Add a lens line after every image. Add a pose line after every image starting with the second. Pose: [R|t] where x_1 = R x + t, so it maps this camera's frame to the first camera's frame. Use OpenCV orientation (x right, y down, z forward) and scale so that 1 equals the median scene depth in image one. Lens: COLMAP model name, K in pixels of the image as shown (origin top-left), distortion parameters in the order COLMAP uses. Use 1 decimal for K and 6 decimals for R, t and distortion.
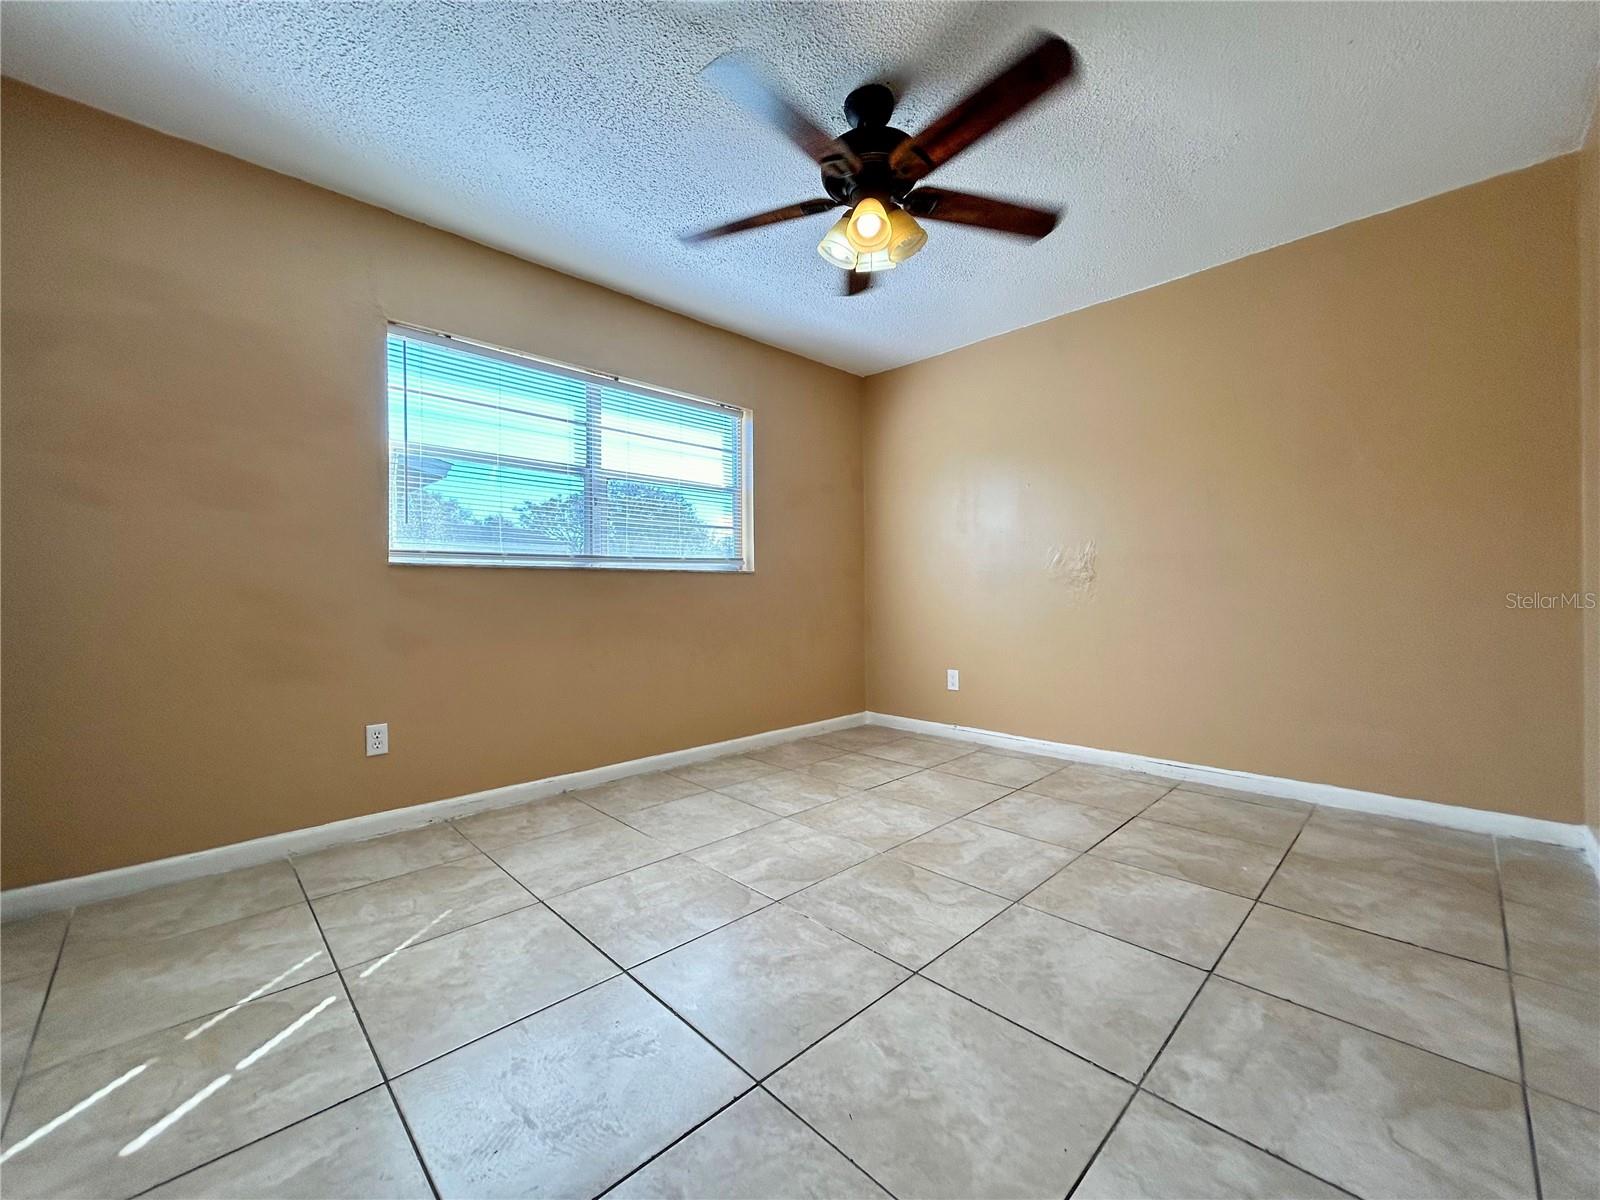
lens RADIAL K [[643.9, 0, 795.0], [0, 643.9, 597.3], [0, 0, 1]] dist [-0.000639, -0.000245]
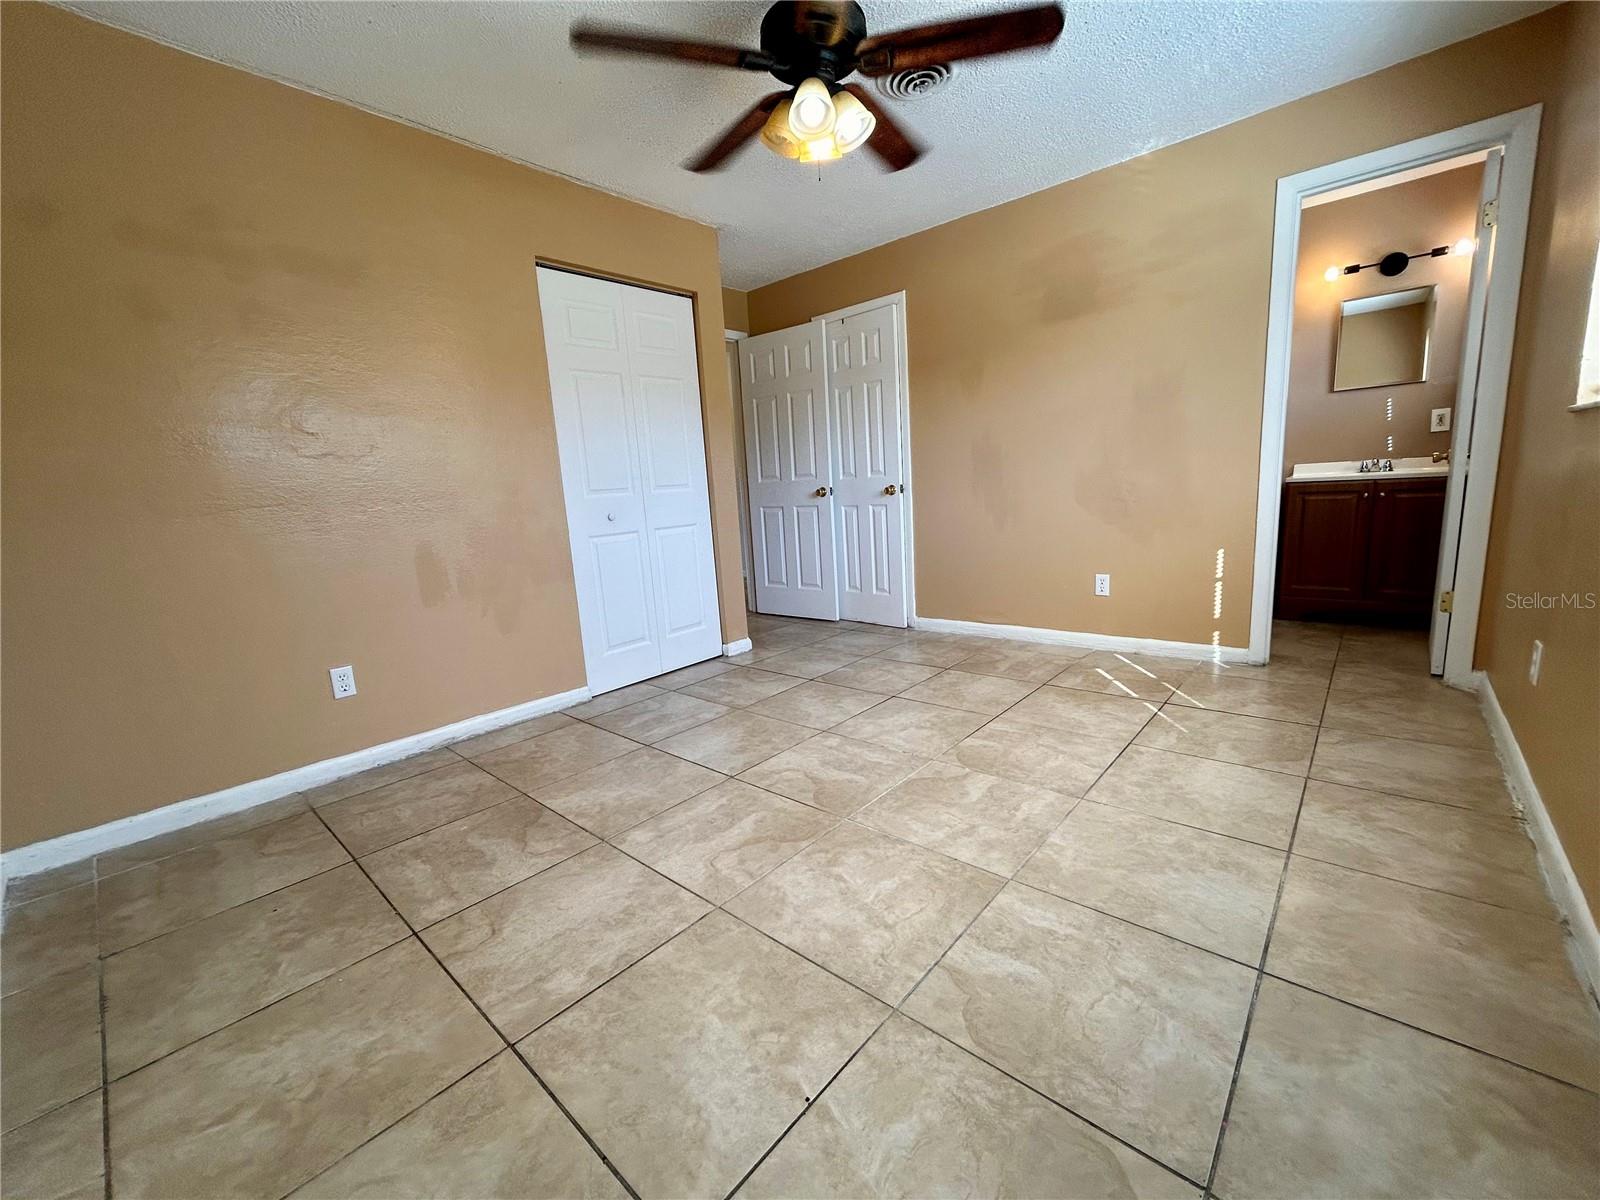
lens RADIAL K [[643.9, 0, 795.0], [0, 643.9, 597.3], [0, 0, 1]] dist [-0.000639, -0.000245]
pose [[-0.995037, 0.082494, -0.055636, 0.243845], [0.071368, 0.981321, 0.178650, -0.044013], [0.069334, 0.173793, -0.982338, 1.914501]]
